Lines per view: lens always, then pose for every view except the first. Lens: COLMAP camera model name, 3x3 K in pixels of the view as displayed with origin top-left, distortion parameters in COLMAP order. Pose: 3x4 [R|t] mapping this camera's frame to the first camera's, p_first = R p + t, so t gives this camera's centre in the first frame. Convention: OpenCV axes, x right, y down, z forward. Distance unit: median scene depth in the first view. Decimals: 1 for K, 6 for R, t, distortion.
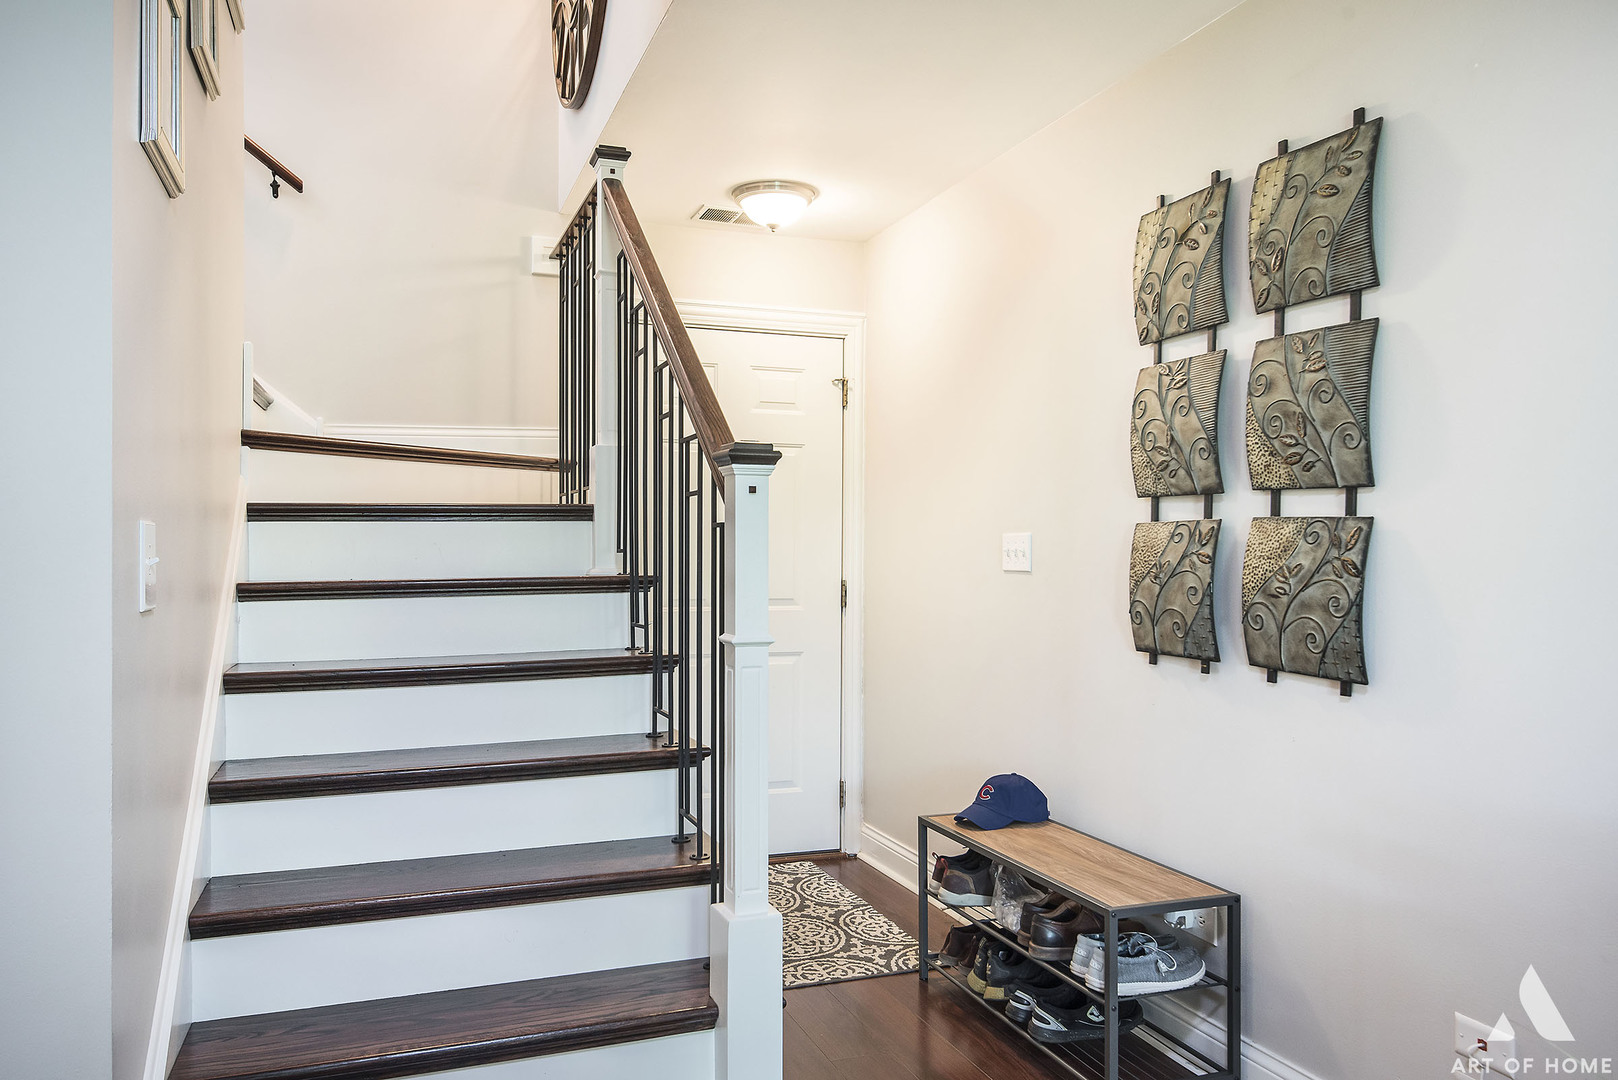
lens RADIAL K [[1171.5, 0, 806.1], [0, 1171.5, 549.0], [0, 0, 1]] dist [0.026598, -0.000566]
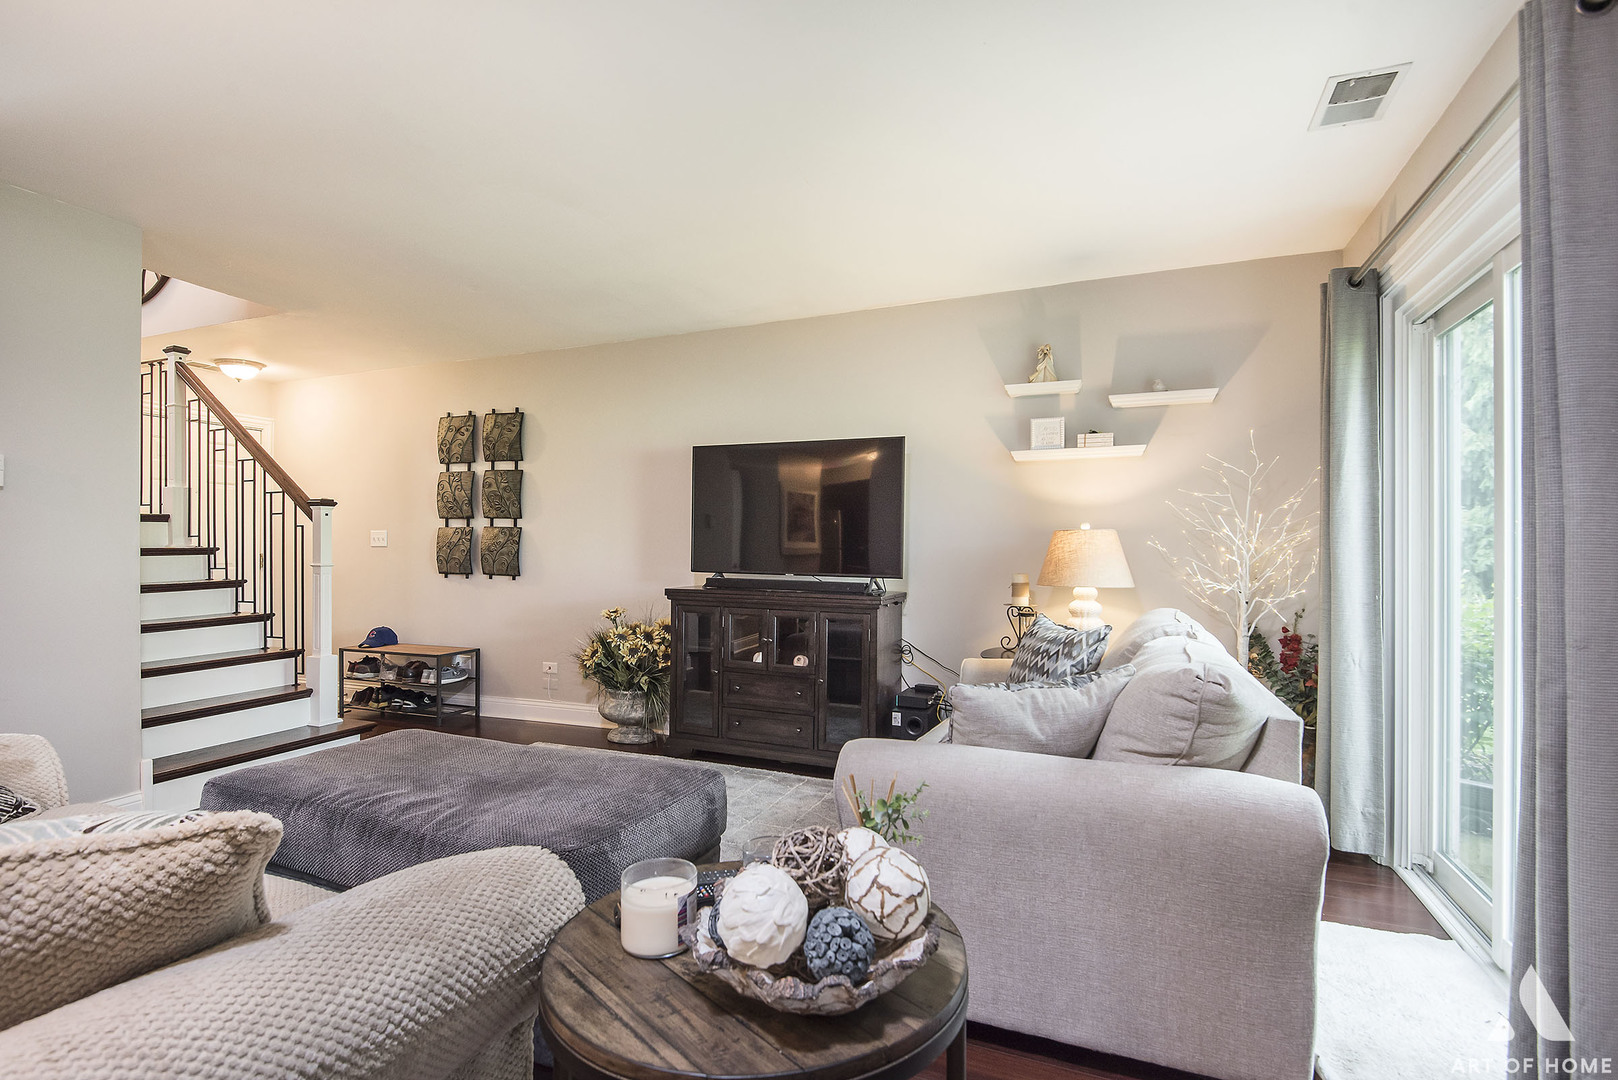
lens RADIAL K [[783.9, 0, 805.1], [0, 783.9, 543.1], [0, 0, 1]] dist [-0.001338, -0.000214]
pose [[0.681102, -0.001712, 0.732187, -0.536405], [-0.001035, 0.999994, 0.003301, 0.008859], [-0.732188, -0.003006, 0.681096, -0.990955]]
